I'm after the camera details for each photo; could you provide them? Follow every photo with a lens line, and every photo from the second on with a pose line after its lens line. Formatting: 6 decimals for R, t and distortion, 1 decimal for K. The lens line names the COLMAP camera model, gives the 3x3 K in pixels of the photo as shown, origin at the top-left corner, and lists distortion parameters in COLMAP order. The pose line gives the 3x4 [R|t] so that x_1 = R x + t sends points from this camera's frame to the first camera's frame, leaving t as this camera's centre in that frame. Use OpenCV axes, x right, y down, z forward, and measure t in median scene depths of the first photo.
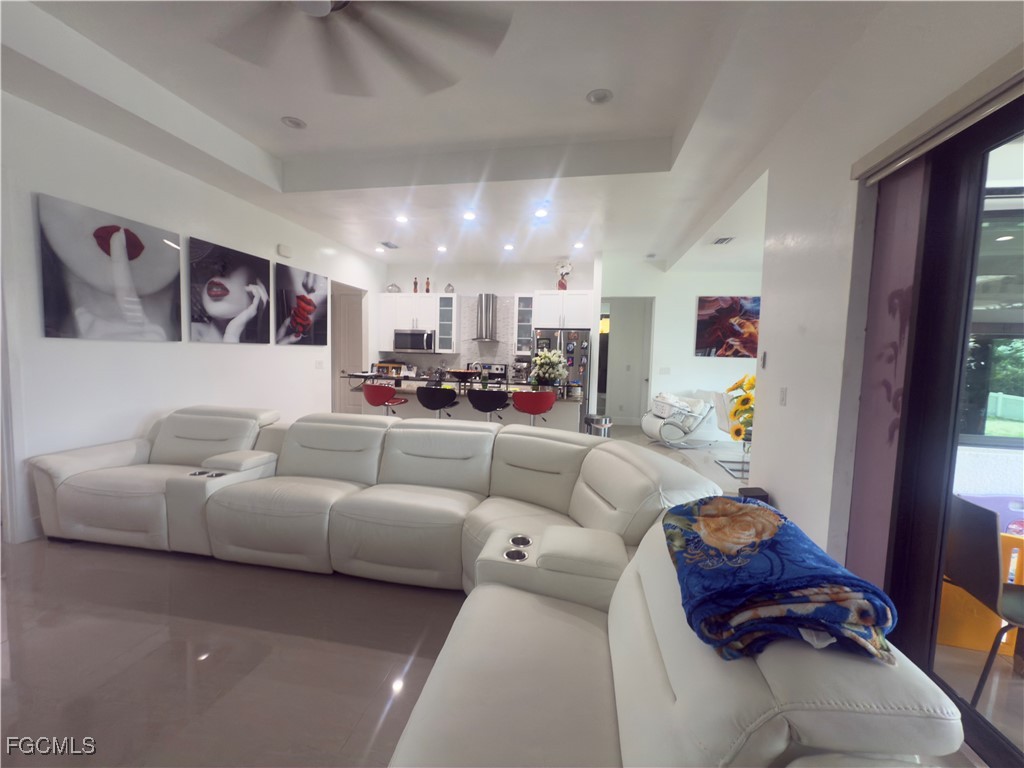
lens RADIAL K [[404.8, 0, 511.6], [0, 404.8, 382.3], [0, 0, 1]] dist [-0.003420, 0.001787]
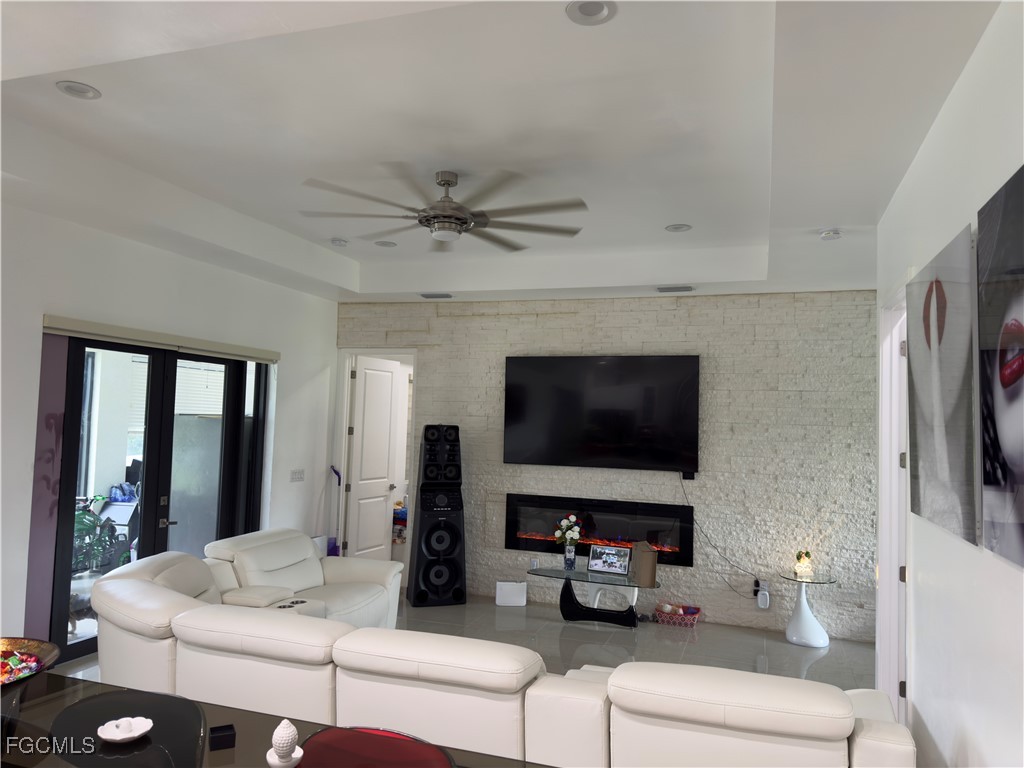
lens RADIAL K [[708.5, 0, 512.8], [0, 708.5, 385.6], [0, 0, 1]] dist [0.069850, -0.066627]
pose [[-0.987126, -0.048094, 0.152540, -0.304751], [-0.044871, 0.998692, 0.024507, -0.130477], [-0.153519, 0.017347, -0.987993, 0.928105]]
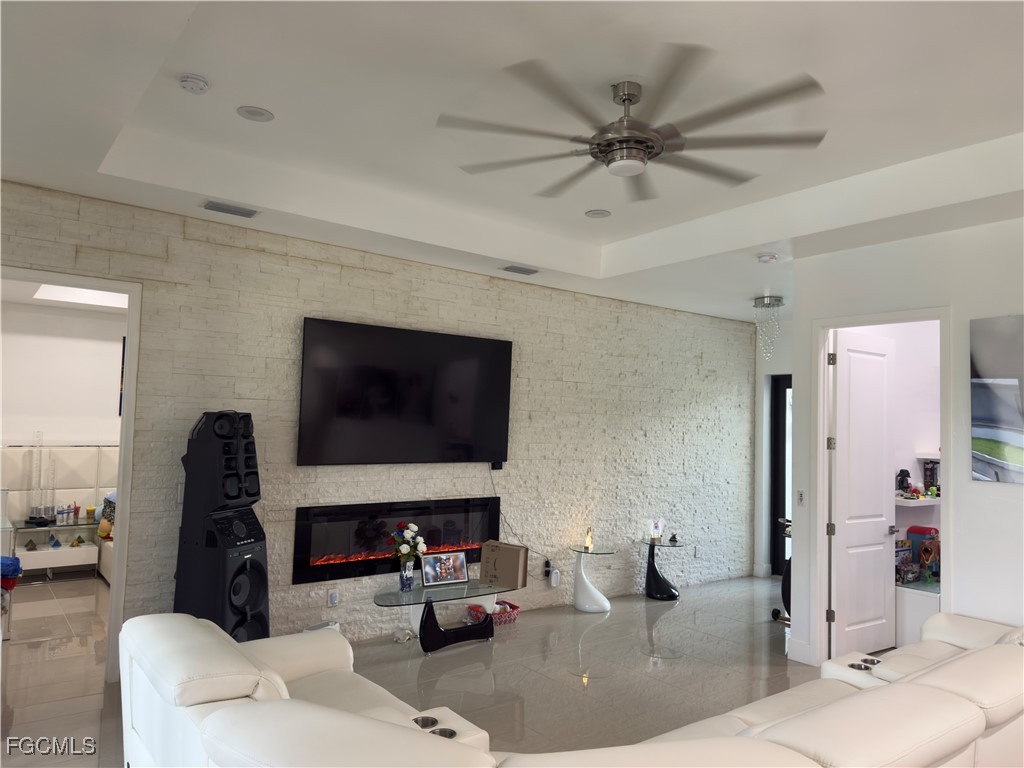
lens RADIAL K [[708.5, 0, 514.6], [0, 708.5, 386.1], [0, 0, 1]] dist [0.069850, -0.066627]
pose [[-0.666710, -0.086363, -0.740297, 0.287136], [-0.099720, 0.994670, -0.026230, -0.075471], [0.738616, 0.056335, -0.671768, 0.562632]]
